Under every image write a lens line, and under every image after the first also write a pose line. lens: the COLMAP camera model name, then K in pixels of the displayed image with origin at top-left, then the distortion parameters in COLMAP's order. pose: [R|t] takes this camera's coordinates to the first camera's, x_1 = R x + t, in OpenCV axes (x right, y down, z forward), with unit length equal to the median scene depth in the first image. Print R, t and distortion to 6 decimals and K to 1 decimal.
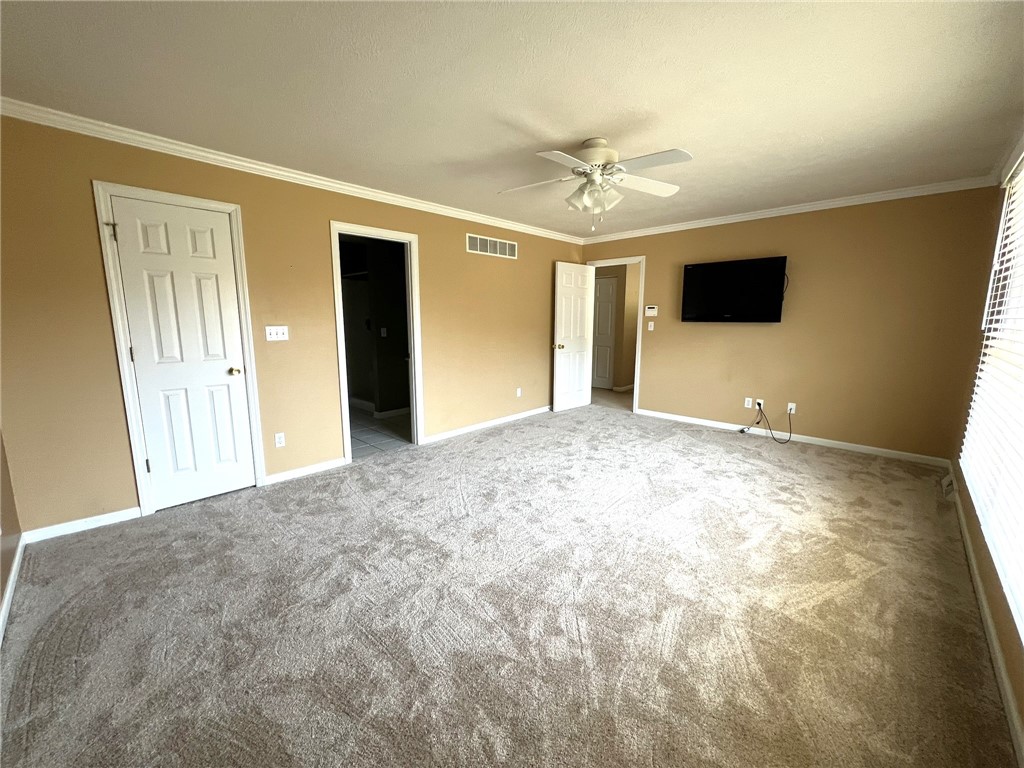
lens RADIAL K [[411.9, 0, 509.0], [0, 411.9, 380.5], [0, 0, 1]] dist [-0.000125, 0.000010]
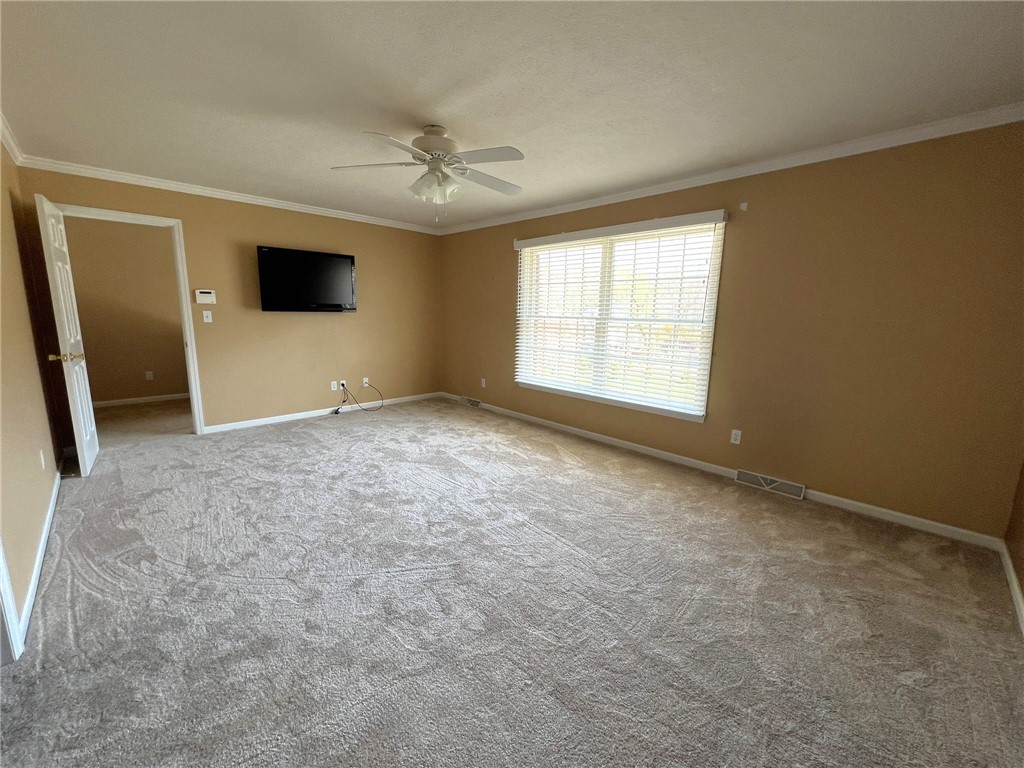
lens RADIAL K [[411.9, 0, 507.6], [0, 411.9, 386.6], [0, 0, 1]] dist [-0.000125, 0.000010]
pose [[0.022284, -0.183947, 0.982684, -0.554894], [0.130810, 0.975014, 0.179545, -0.091513], [-0.991157, 0.124544, 0.045789, 0.562126]]
